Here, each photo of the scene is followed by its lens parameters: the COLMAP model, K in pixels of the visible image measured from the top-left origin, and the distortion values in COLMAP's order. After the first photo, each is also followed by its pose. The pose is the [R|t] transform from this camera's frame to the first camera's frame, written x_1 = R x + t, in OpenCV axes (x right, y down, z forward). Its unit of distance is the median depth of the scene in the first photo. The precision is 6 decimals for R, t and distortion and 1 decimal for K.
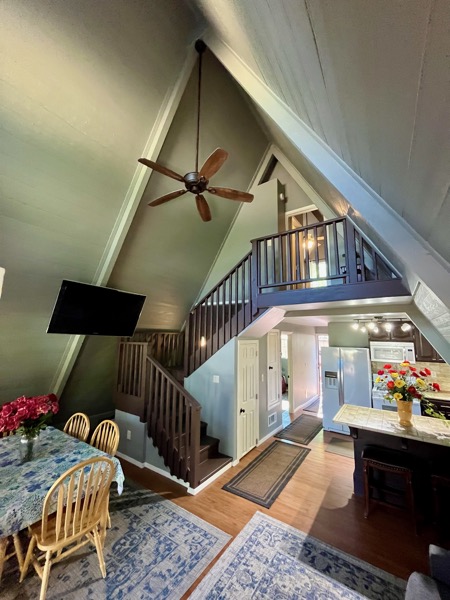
lens RADIAL K [[242.6, 0, 223.2], [0, 242.6, 303.0], [0, 0, 1]] dist [-0.001920, -0.000423]
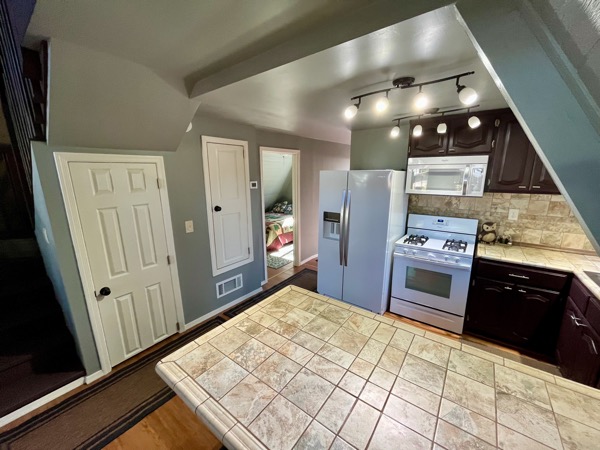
lens RADIAL K [[242.6, 0, 301.7], [0, 242.6, 226.1], [0, 0, 1]] dist [-0.001920, -0.000423]
pose [[0.999024, -0.009128, -0.043209, 0.407307], [0.023790, 0.935545, 0.352406, 0.110604], [0.037208, -0.353090, 0.934849, 0.454044]]
